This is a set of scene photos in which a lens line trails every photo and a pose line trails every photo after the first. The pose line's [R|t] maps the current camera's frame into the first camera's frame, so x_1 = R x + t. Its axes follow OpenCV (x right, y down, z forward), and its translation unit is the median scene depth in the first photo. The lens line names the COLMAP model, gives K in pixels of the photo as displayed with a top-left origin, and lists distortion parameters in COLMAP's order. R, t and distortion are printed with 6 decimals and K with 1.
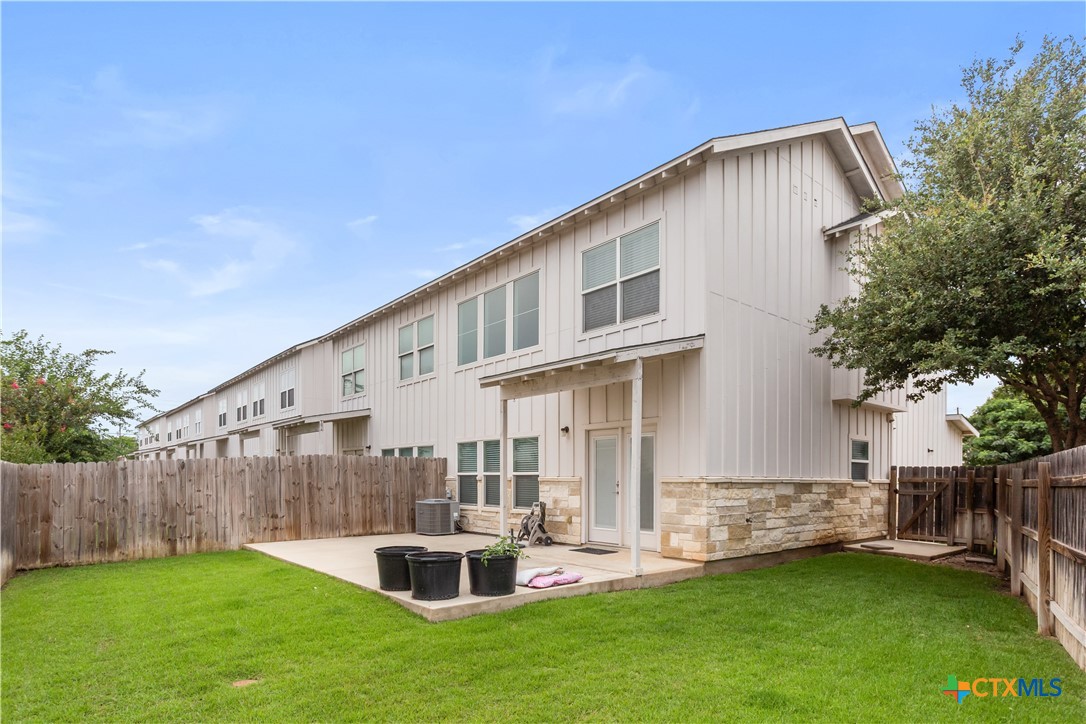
lens RADIAL K [[612.8, 0, 543.0], [0, 612.8, 362.0], [0, 0, 1]] dist [-0.001274, -0.000009]
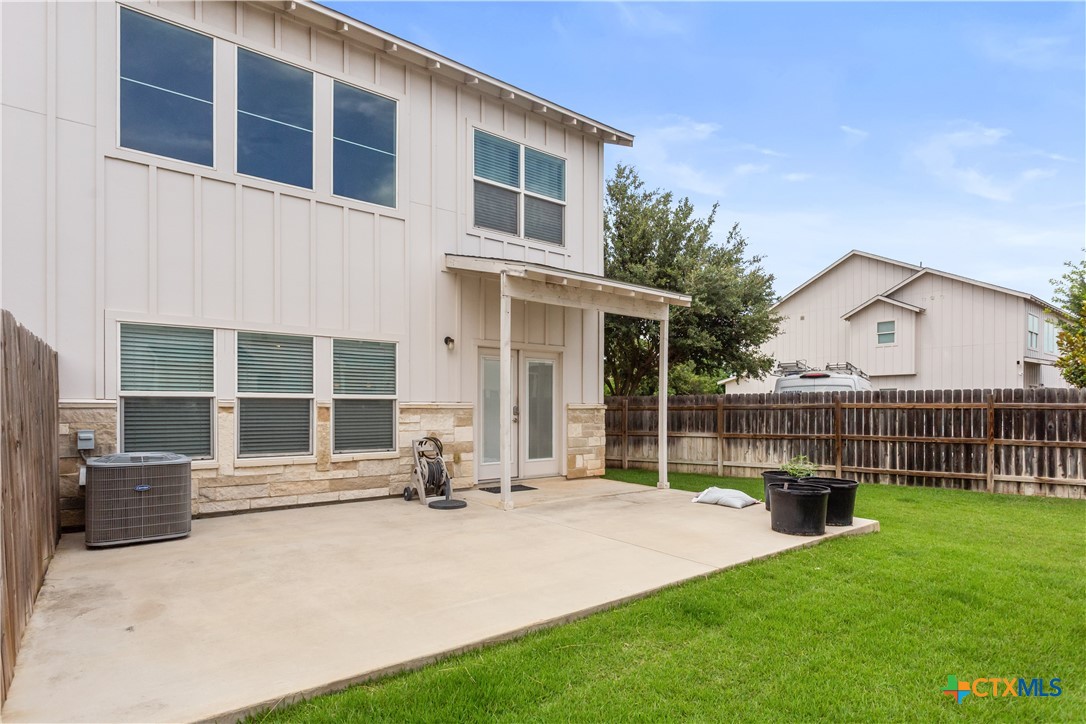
lens RADIAL K [[559.7, 0, 538.6], [0, 559.7, 342.7], [0, 0, 1]] dist [-0.000765, 0.000206]
pose [[0.024730, 0.123818, 0.991997, -0.633019], [-0.179863, 0.976659, -0.117419, 0.170848], [-0.983381, -0.175520, 0.046423, 0.845249]]
